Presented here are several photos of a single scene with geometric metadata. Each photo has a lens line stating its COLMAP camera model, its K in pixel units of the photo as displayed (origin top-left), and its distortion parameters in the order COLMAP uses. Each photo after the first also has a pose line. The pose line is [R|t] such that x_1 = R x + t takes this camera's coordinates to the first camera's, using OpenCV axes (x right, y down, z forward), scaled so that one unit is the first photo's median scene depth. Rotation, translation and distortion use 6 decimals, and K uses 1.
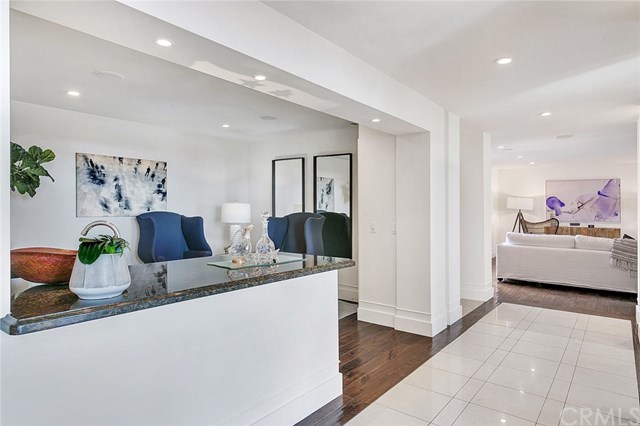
lens RADIAL K [[387.7, 0, 320.9], [0, 387.7, 206.3], [0, 0, 1]] dist [0.002197, 0.000150]
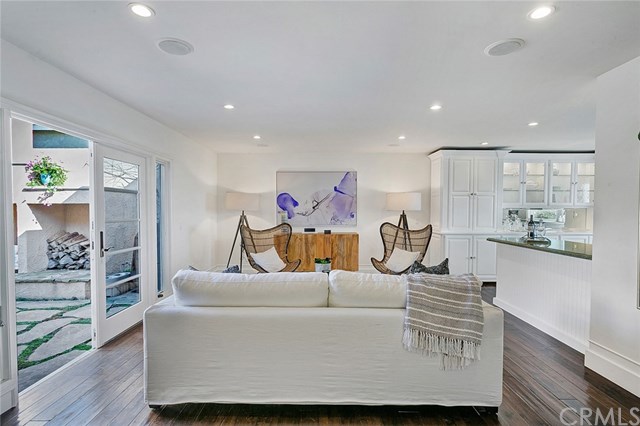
lens RADIAL K [[255.9, 0, 318.6], [0, 255.9, 213.8], [0, 0, 1]] dist [0.001287, 0.000082]
pose [[0.788565, -0.011757, 0.614838, 0.362537], [0.002649, 0.999873, 0.015723, 0.007639], [-0.614945, -0.010770, 0.788496, 0.597848]]
